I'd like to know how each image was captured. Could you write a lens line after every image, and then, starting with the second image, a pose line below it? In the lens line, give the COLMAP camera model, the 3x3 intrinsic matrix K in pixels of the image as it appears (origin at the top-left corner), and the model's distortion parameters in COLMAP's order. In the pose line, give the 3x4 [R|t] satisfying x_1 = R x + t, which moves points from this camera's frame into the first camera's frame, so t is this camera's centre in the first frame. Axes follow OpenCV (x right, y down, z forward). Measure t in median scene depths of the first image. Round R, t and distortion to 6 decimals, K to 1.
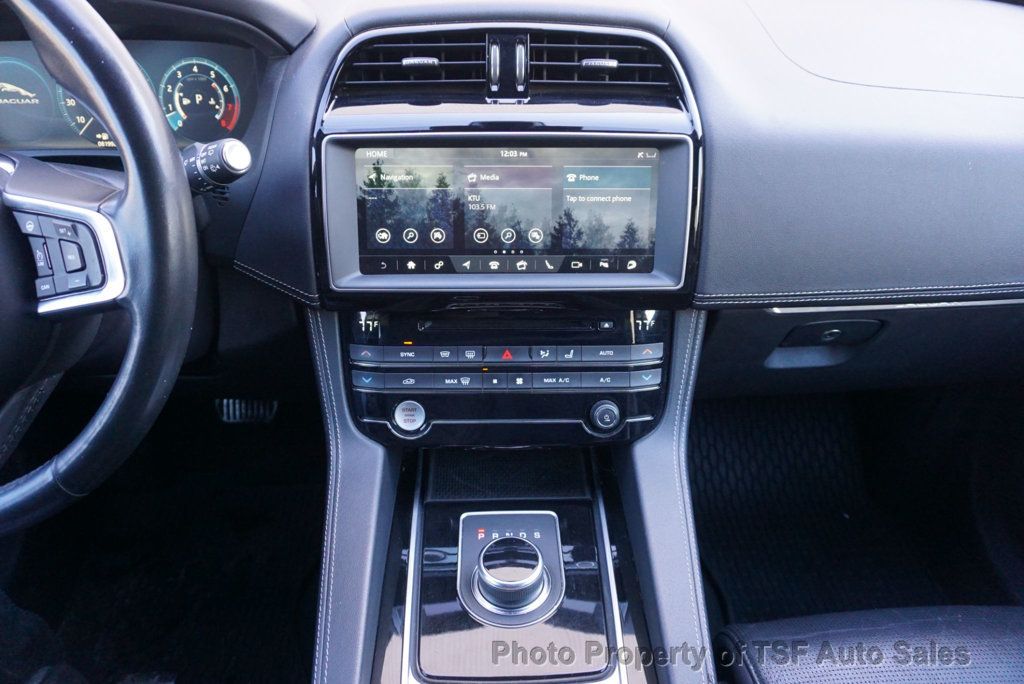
lens RADIAL K [[727.2, 0, 512.0], [0, 727.2, 342.0], [0, 0, 1]] dist [-0.028501, -0.003206]
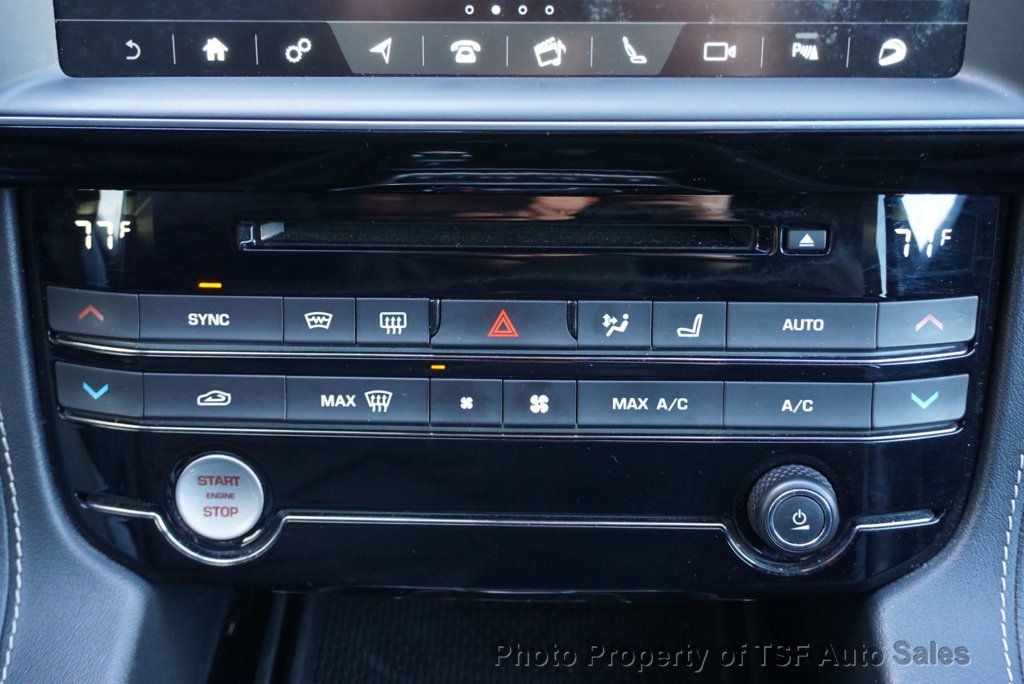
lens RADIAL K [[1234.1, 0, 512.0], [0, 1234.1, 342.0], [0, 0, 1]] dist [0.011543, -0.009318]
pose [[0.997877, 0.017573, -0.062711, 0.032955], [-0.014903, 0.998973, 0.042789, 0.000861], [0.063399, -0.041763, 0.997114, 0.431605]]
